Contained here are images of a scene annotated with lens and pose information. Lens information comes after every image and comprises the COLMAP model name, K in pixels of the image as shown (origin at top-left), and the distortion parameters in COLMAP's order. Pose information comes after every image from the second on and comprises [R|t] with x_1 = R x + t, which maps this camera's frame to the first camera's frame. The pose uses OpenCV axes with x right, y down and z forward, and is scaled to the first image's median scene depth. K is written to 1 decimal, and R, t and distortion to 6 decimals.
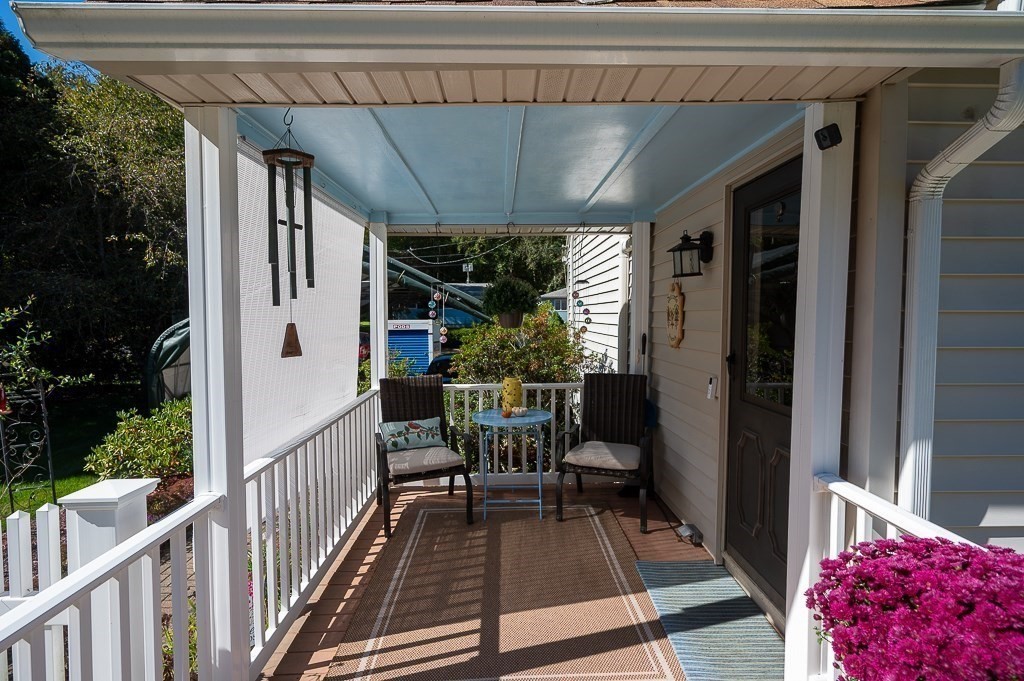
lens RADIAL K [[480.5, 0, 512.0], [0, 480.5, 340.5], [0, 0, 1]] dist [0.004207, 0.000554]
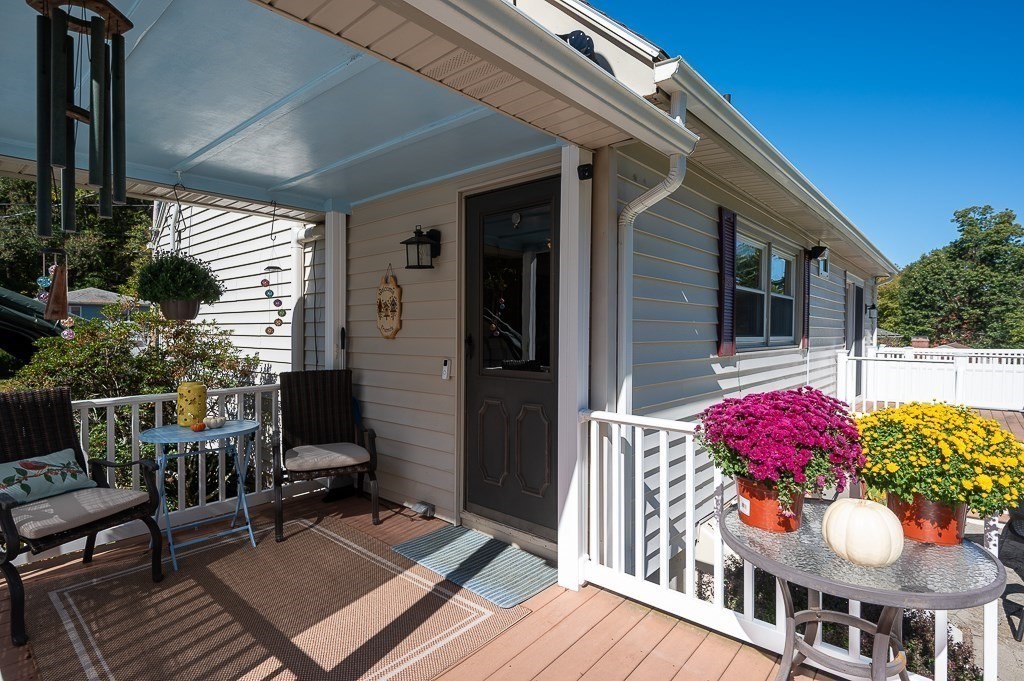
lens RADIAL K [[511.0, 0, 512.0], [0, 511.0, 340.5], [0, 0, 1]] dist [-0.003100, -0.000483]
pose [[0.680153, -0.011387, 0.732982, -0.295309], [0.033865, 0.999300, -0.015900, 0.047132], [-0.732288, 0.035637, 0.680062, 0.065856]]
